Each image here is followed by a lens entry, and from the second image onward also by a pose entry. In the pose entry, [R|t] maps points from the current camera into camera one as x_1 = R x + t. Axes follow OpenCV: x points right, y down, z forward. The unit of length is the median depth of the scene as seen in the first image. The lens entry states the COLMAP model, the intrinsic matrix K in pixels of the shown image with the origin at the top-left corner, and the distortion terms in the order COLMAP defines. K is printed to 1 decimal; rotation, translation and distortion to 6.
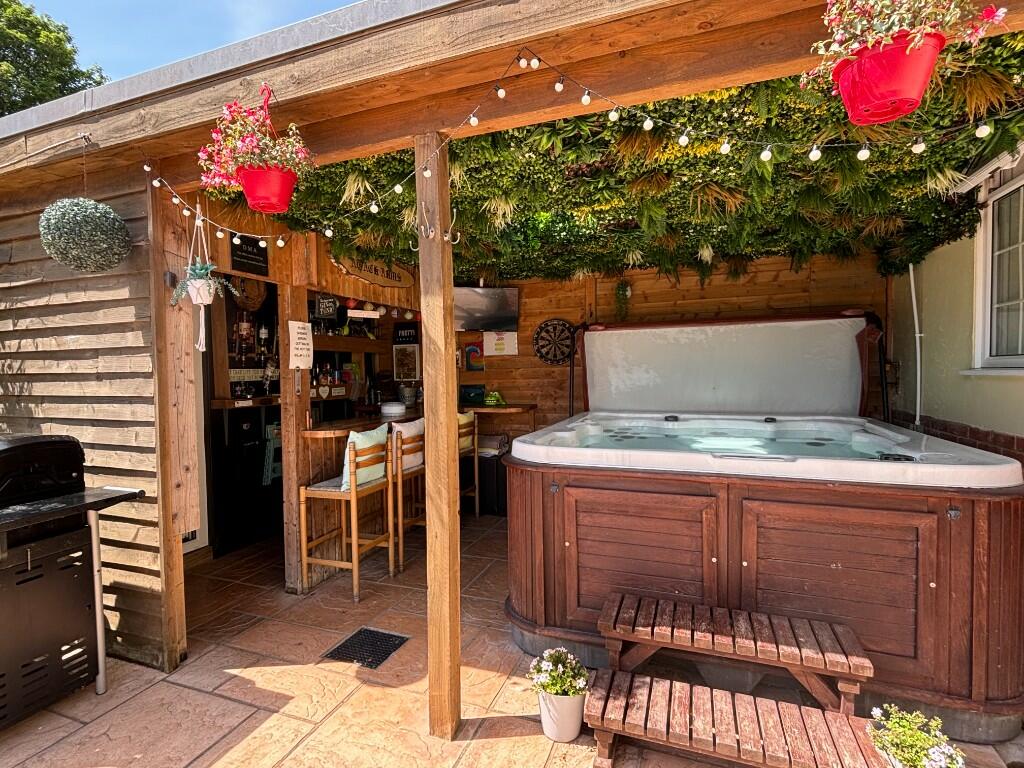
lens RADIAL K [[489.9, 0, 512.0], [0, 489.9, 384.0], [0, 0, 1]] dist [0.002202, -0.000031]
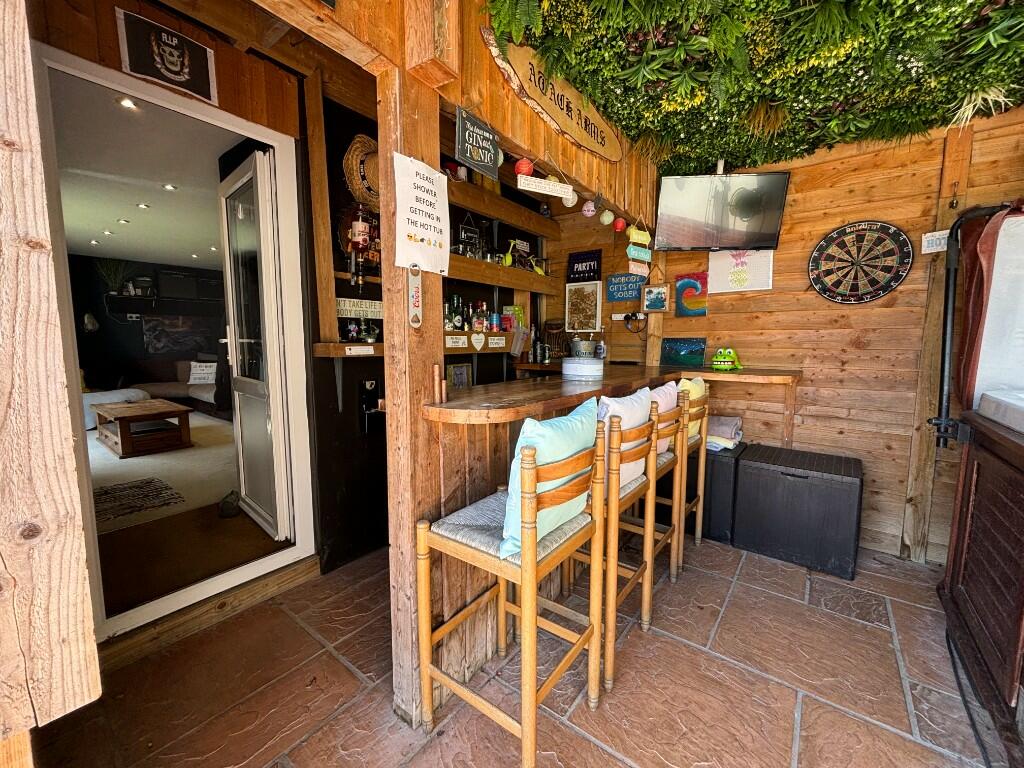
lens RADIAL K [[413.7, 0, 512.0], [0, 413.7, 384.0], [0, 0, 1]] dist [-0.000916, 0.000245]
pose [[0.954784, 0.051065, -0.292881, -0.189967], [-0.026944, 0.995947, 0.085809, 0.031298], [0.296076, -0.074038, 0.952290, 0.529842]]
